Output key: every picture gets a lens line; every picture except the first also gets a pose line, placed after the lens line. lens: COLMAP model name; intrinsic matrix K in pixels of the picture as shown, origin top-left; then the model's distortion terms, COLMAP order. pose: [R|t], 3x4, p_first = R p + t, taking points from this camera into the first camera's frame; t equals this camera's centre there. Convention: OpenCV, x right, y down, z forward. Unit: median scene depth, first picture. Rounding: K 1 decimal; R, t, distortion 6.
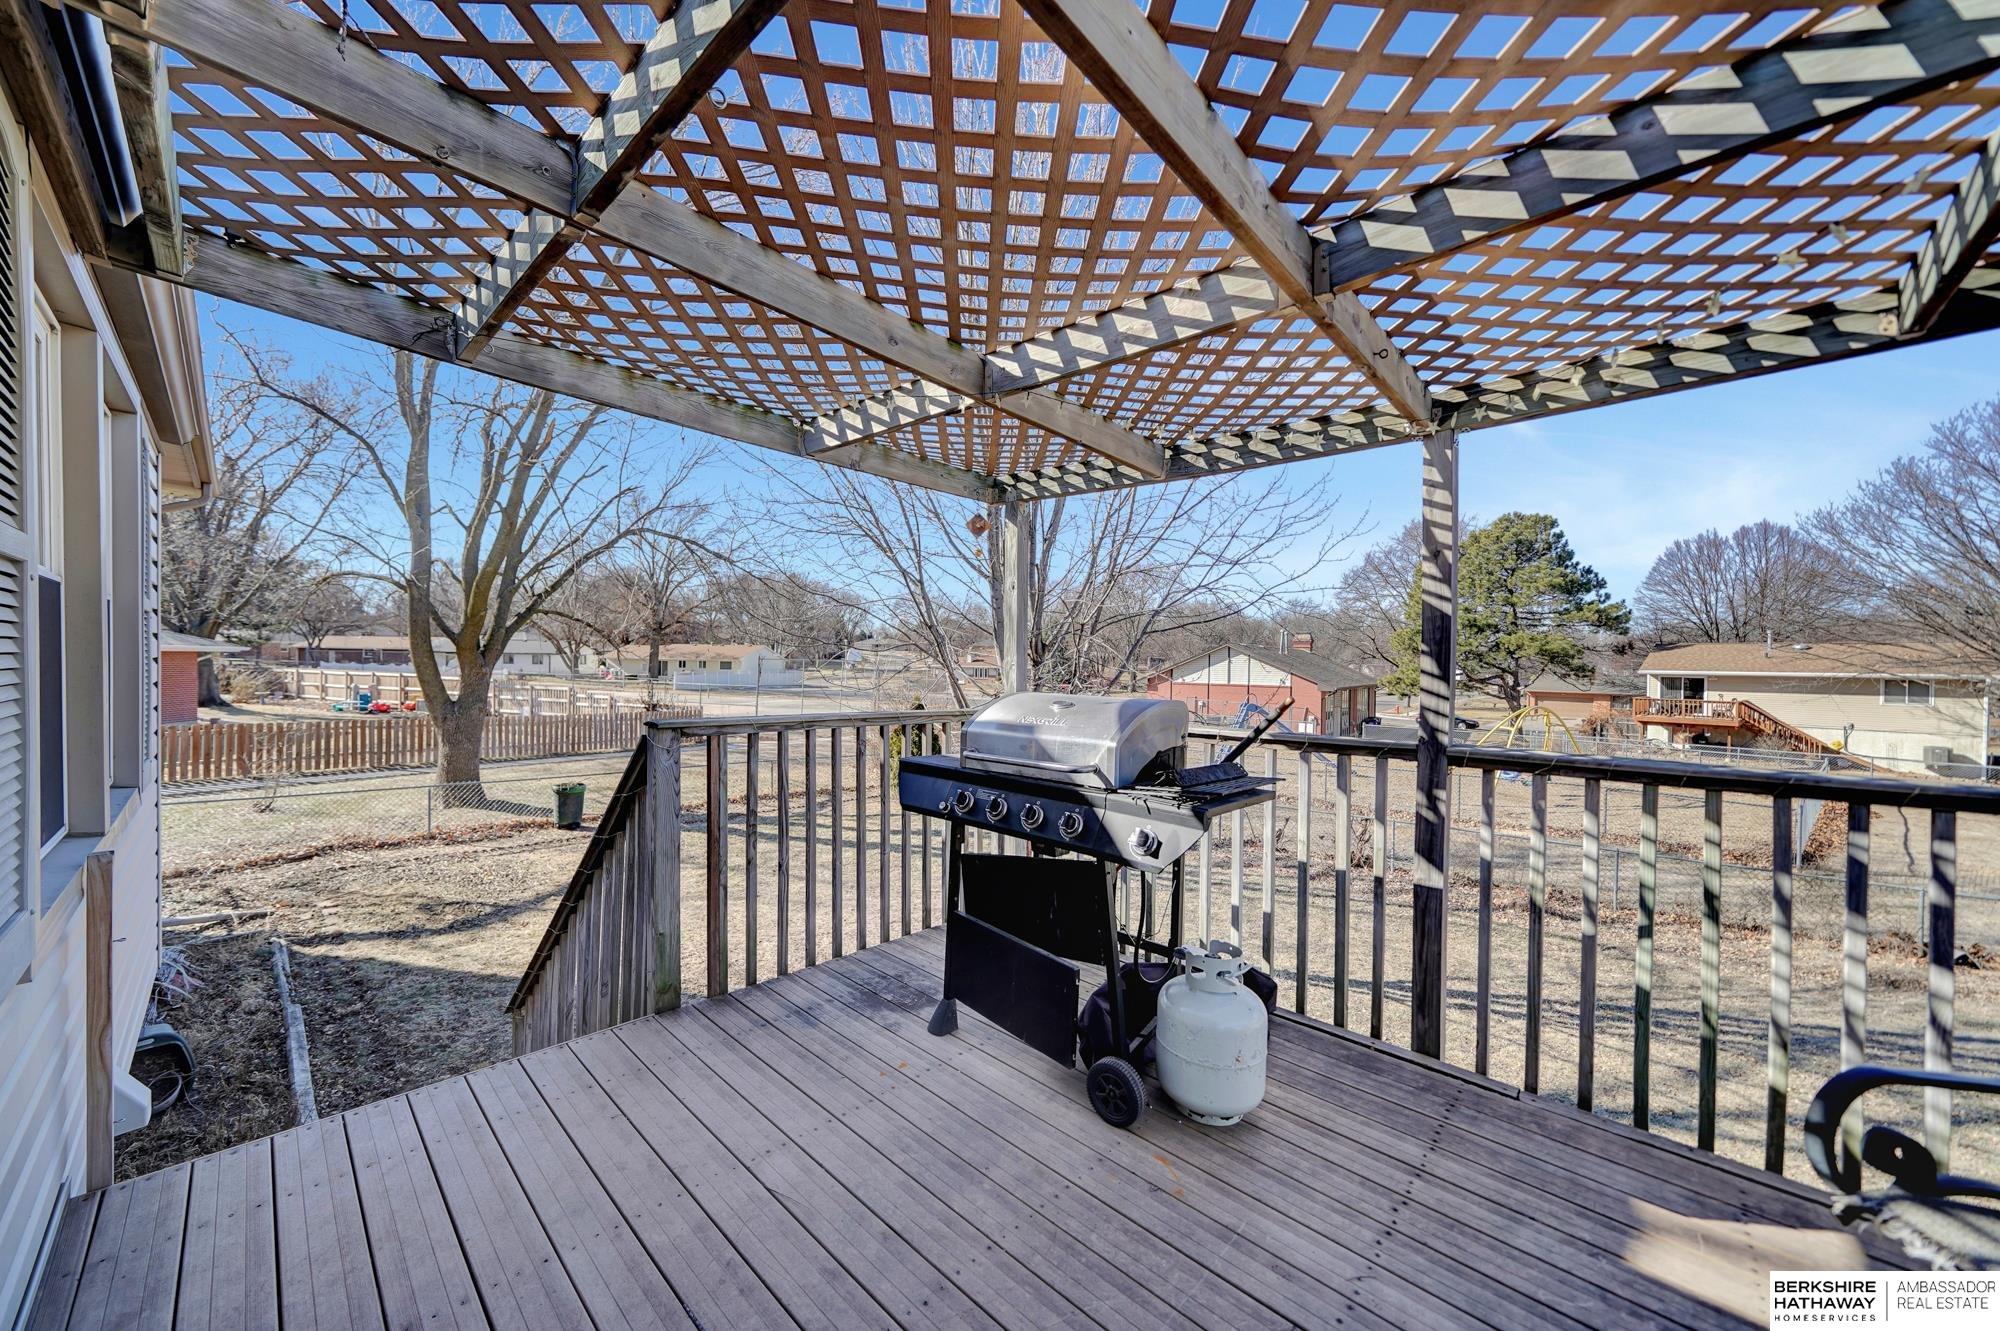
lens RADIAL K [[704.7, 0, 998.8], [0, 704.7, 672.2], [0, 0, 1]] dist [-0.001981, -0.000054]
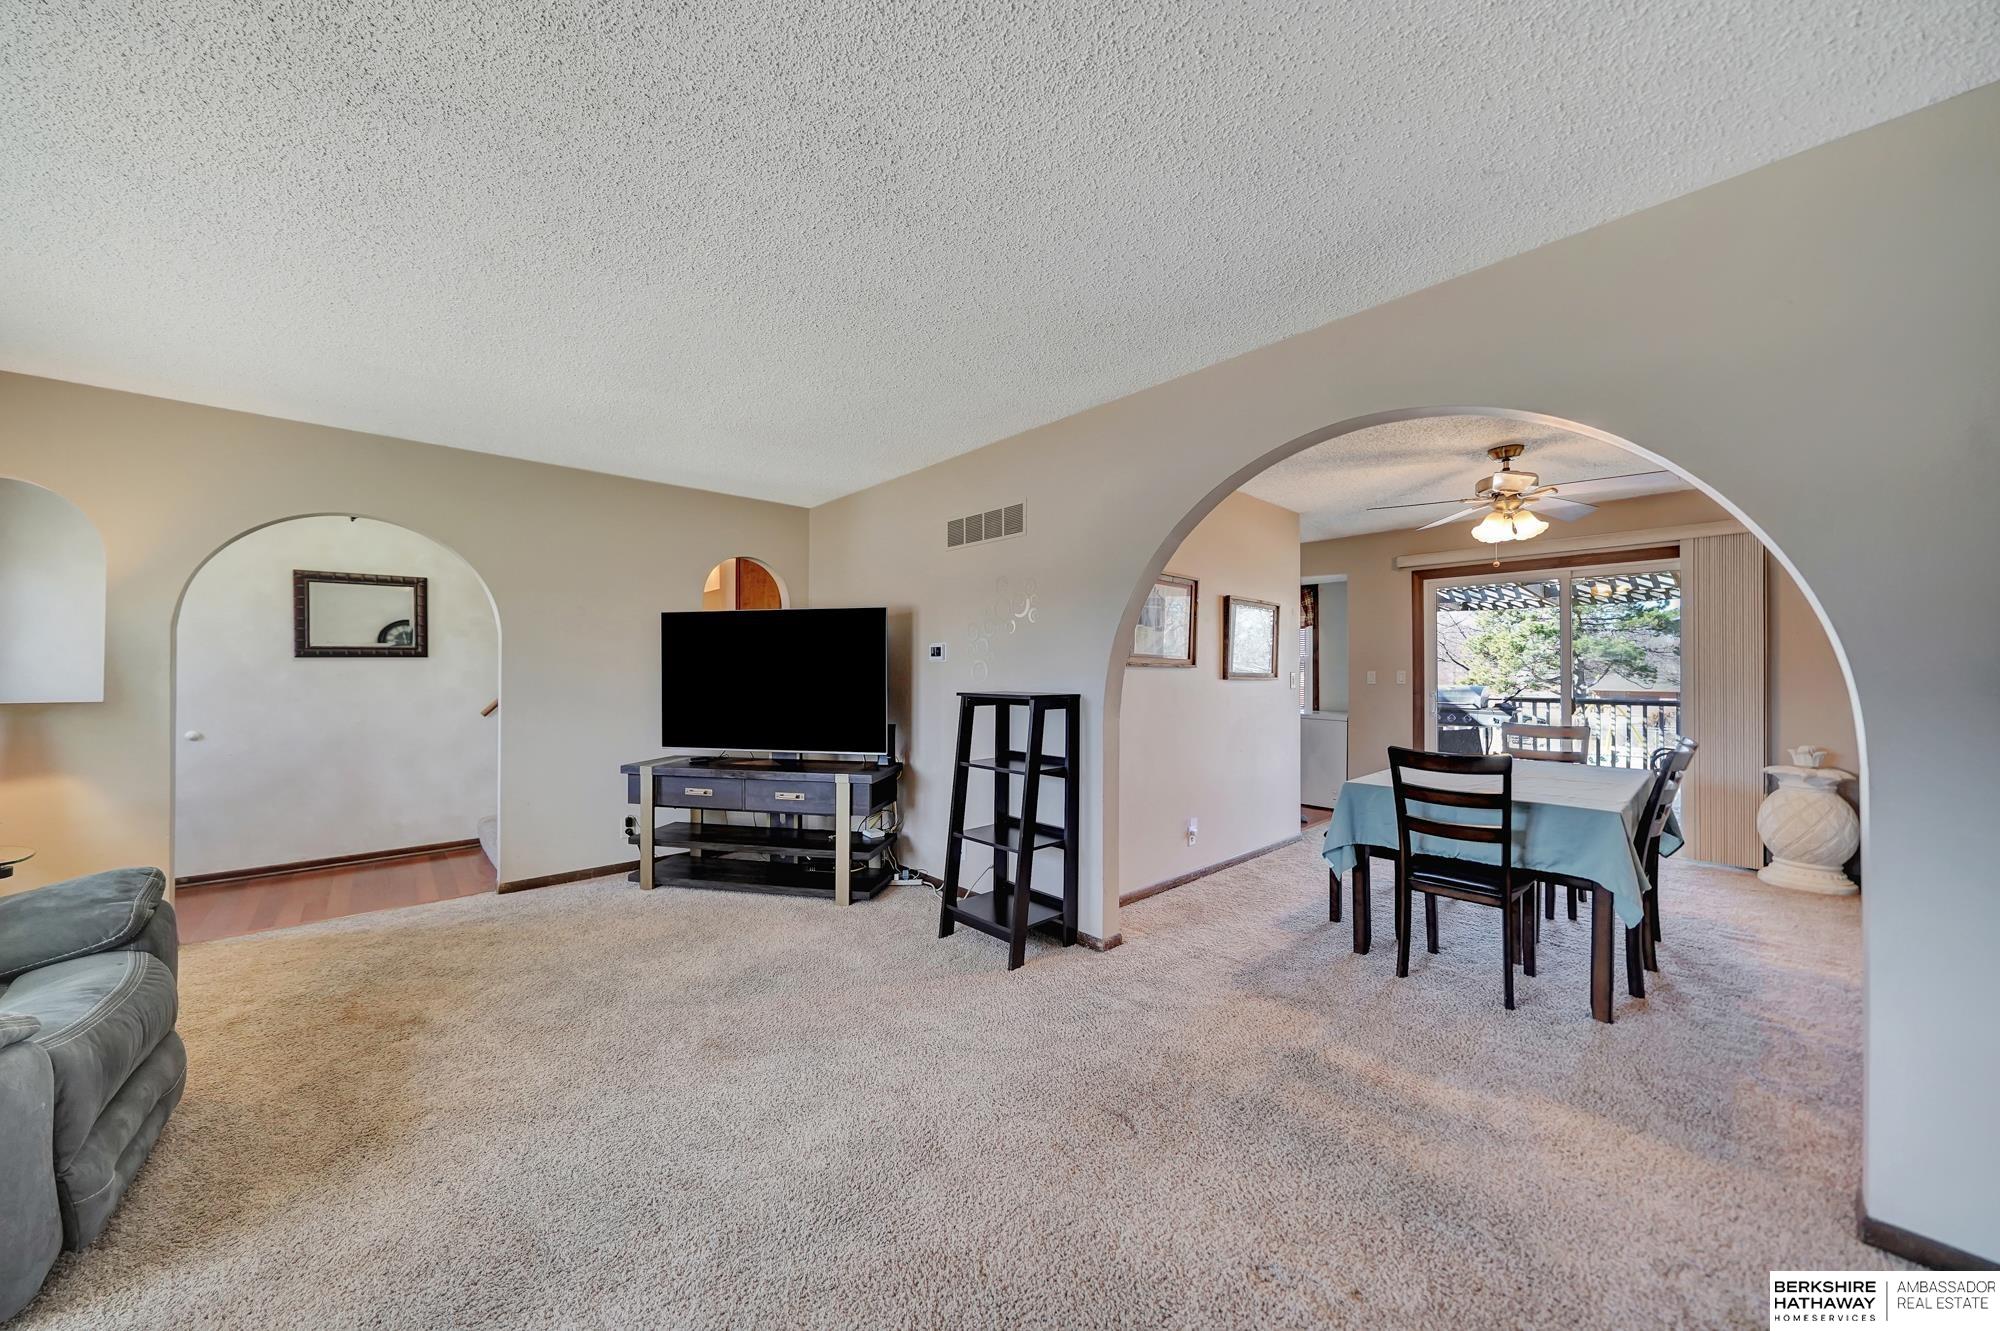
lens RADIAL K [[686.1, 0, 1002.0], [0, 686.1, 671.3], [0, 0, 1]] dist [-0.007278, 0.000106]
pose [[0.997517, -0.014144, -0.068985, -0.111959], [0.013309, 0.999833, -0.012547, -0.001169], [0.069151, 0.011598, 0.997539, -0.148848]]
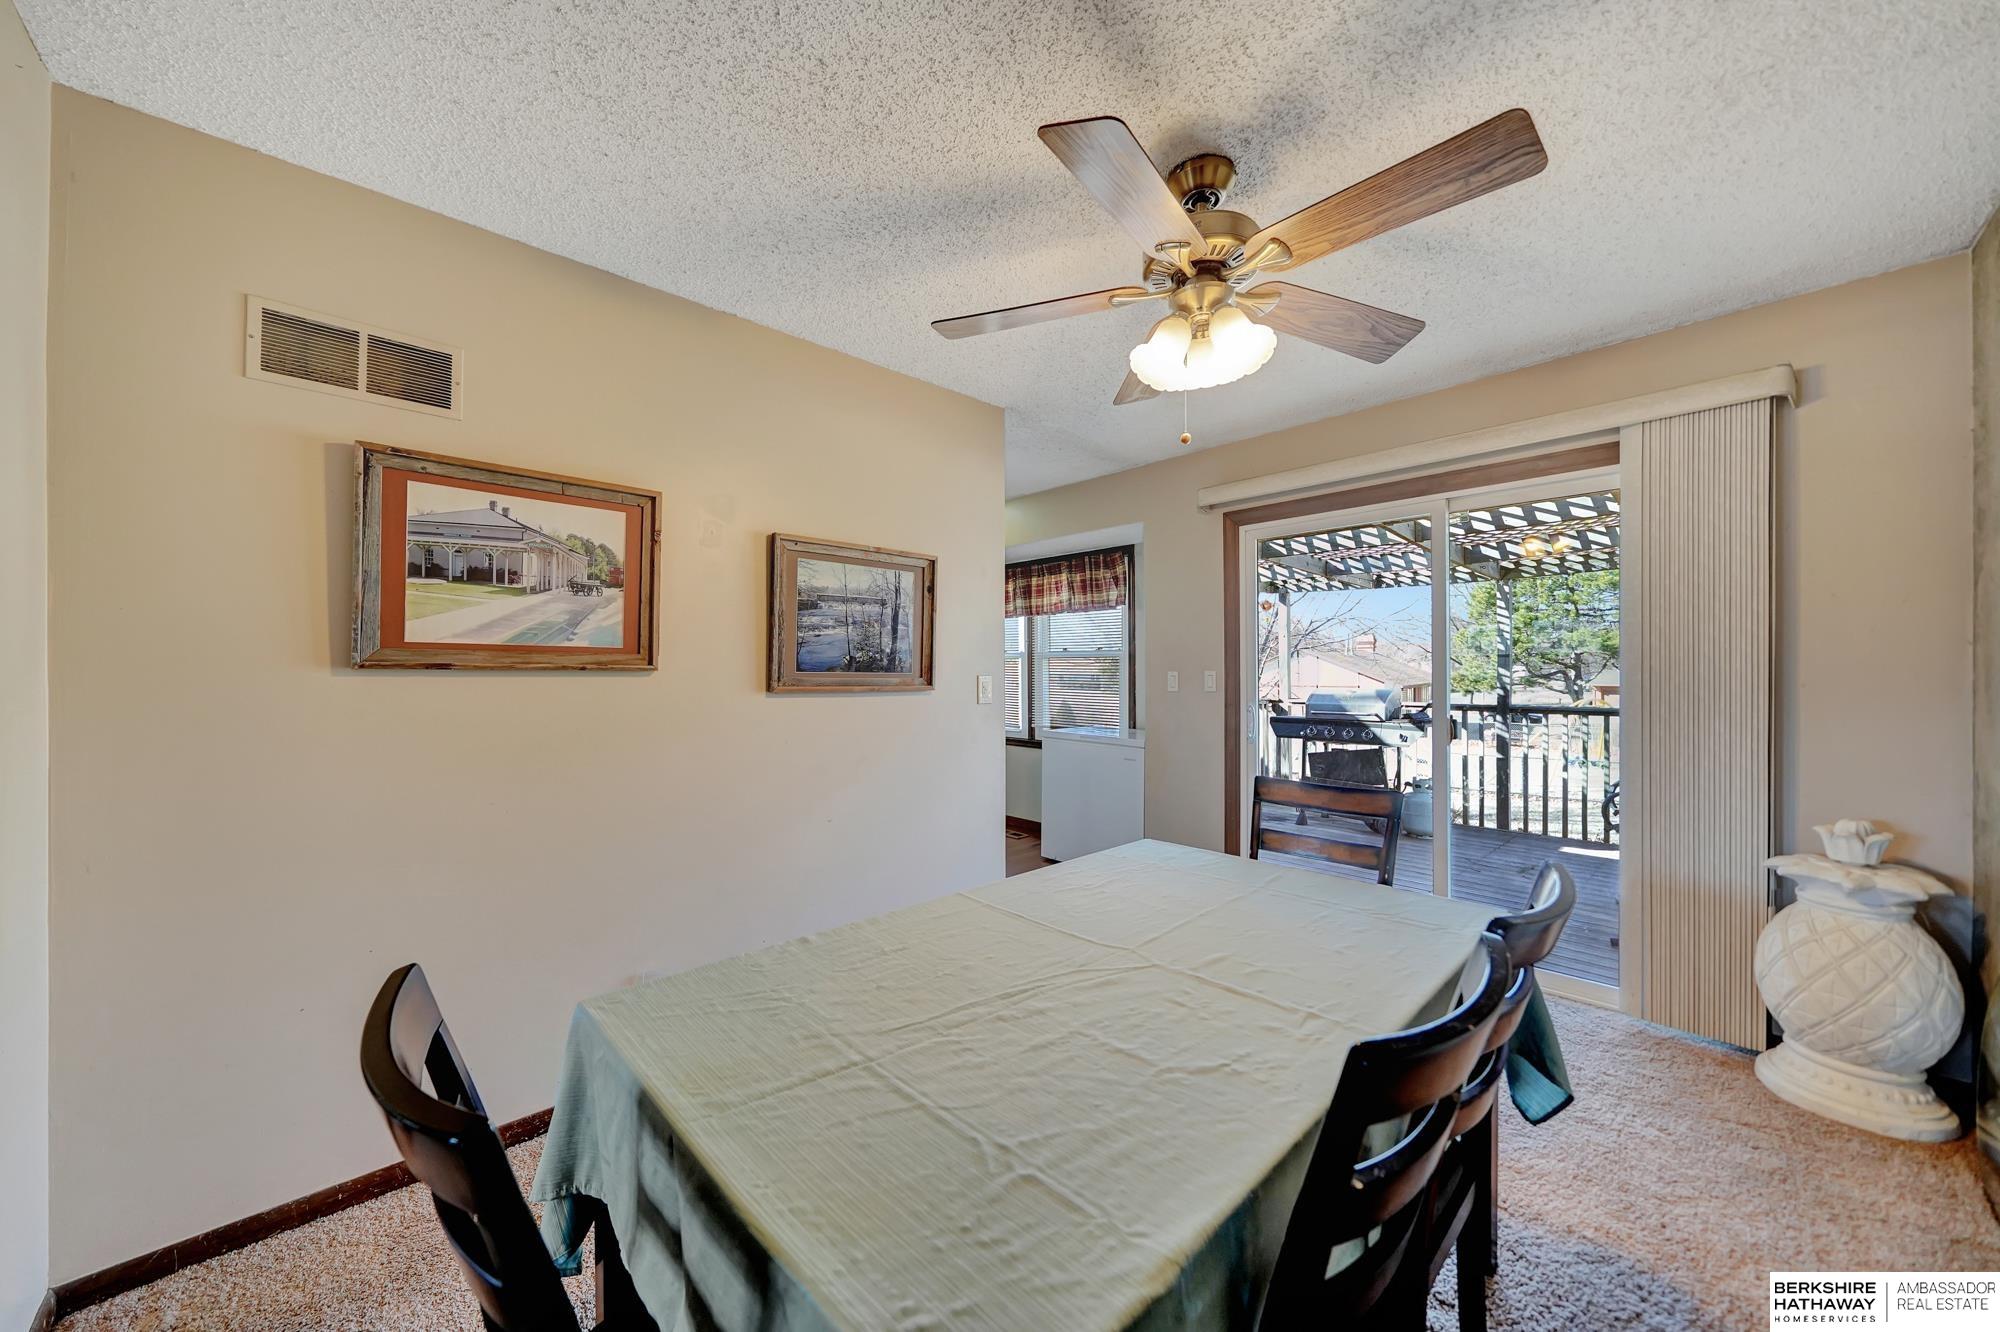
lens RADIAL K [[717.3, 0, 1009.6], [0, 717.3, 678.0], [0, 0, 1]] dist [-0.001488, -0.000305]
pose [[0.998880, -0.019648, -0.043049, -0.061077], [0.019687, 0.999806, 0.000482, -0.001582], [0.043031, -0.001329, 0.999073, -0.096817]]
